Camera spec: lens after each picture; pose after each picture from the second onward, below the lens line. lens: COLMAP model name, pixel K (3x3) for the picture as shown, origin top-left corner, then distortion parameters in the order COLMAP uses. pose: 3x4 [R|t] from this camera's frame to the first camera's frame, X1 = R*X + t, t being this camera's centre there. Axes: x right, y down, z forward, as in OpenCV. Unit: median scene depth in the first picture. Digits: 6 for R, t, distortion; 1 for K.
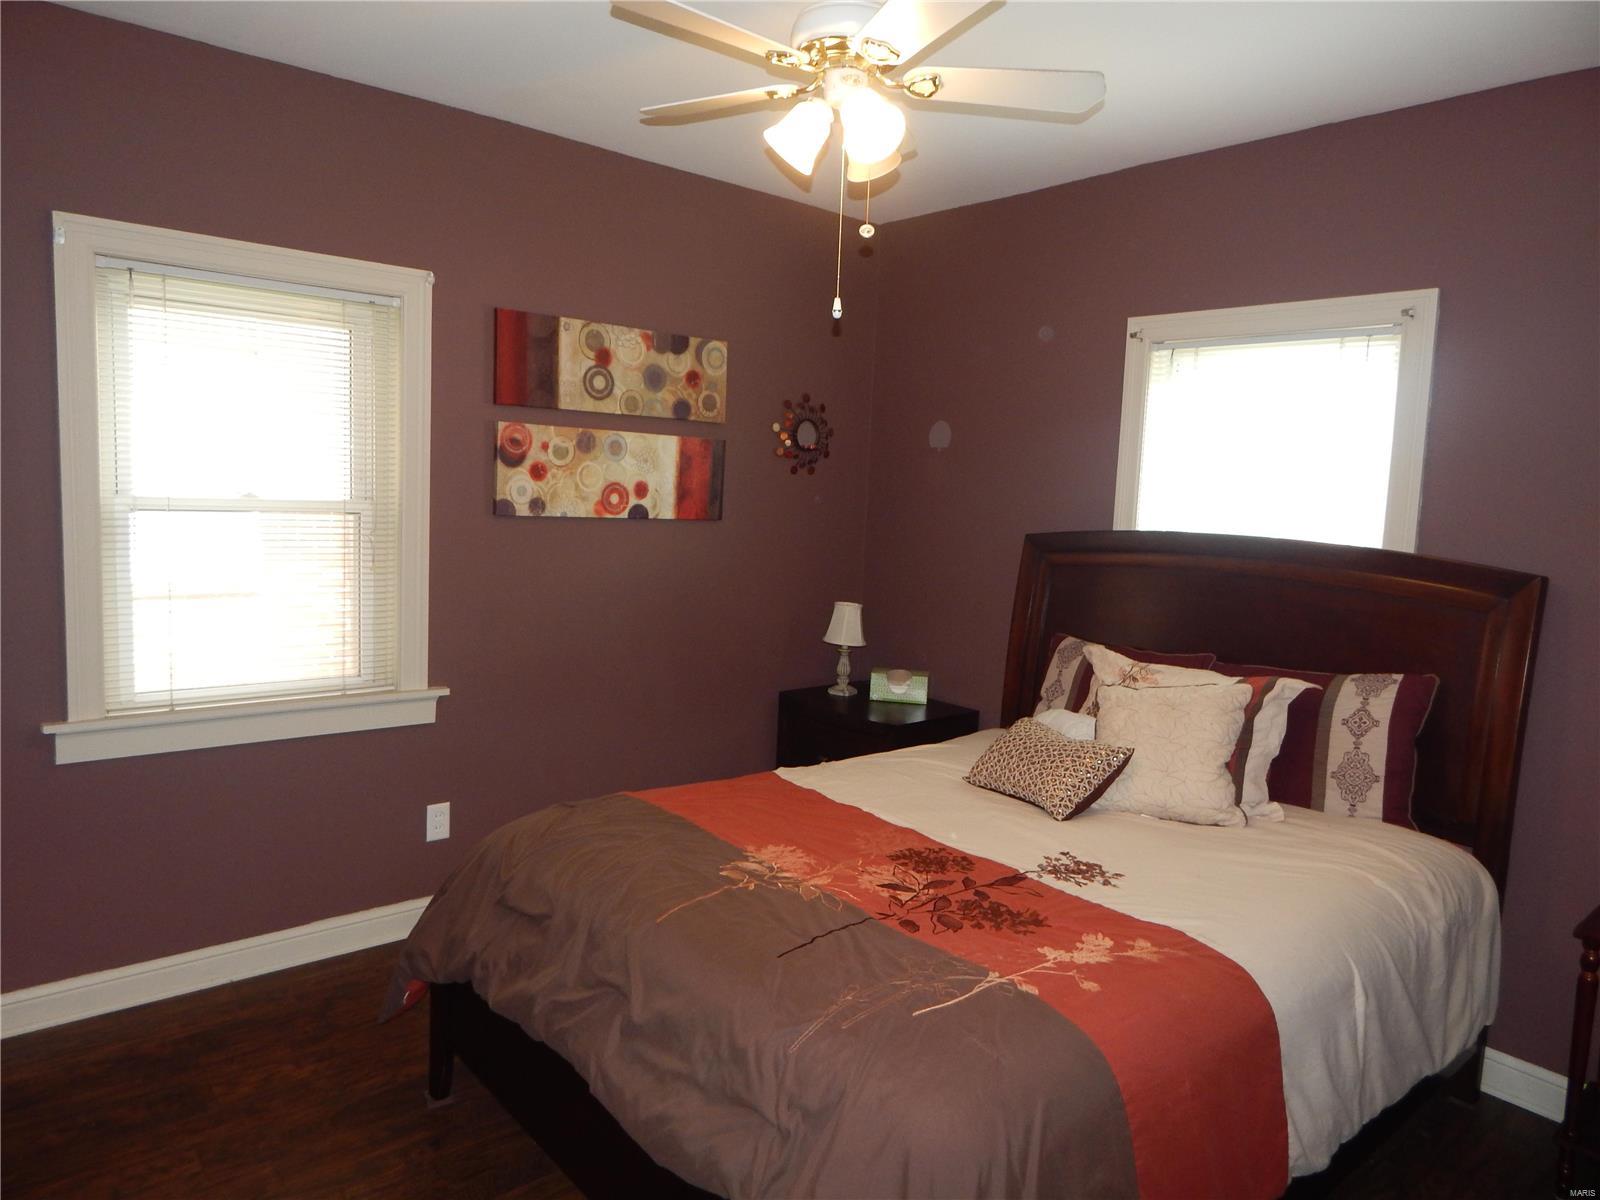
lens RADIAL K [[1064.9, 0, 793.5], [0, 1064.9, 598.0], [0, 0, 1]] dist [0.003607, -0.007623]
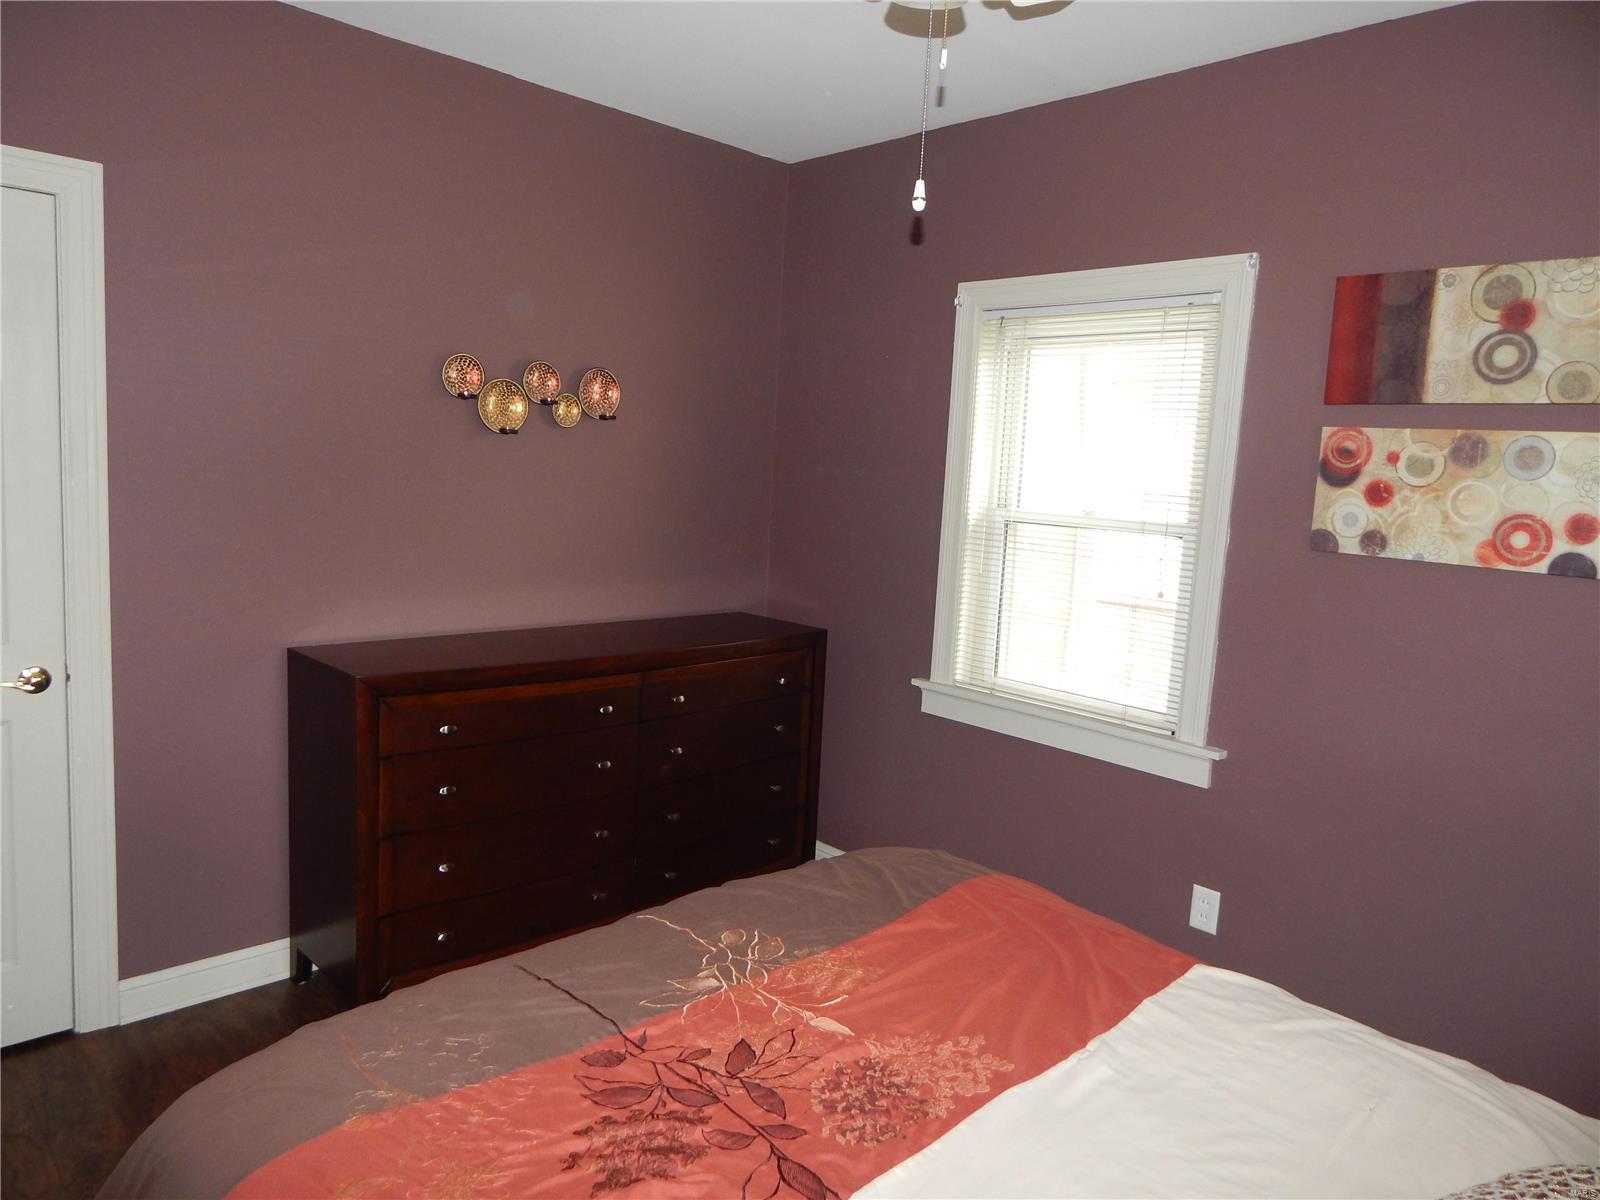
lens RADIAL K [[1064.9, 0, 793.8], [0, 1064.9, 595.3], [0, 0, 1]] dist [0.003607, -0.007623]
pose [[0.060646, 0.083259, -0.994681, 0.445433], [-0.161117, 0.984264, 0.072563, -0.040130], [0.985070, 0.155860, 0.073106, 0.567183]]
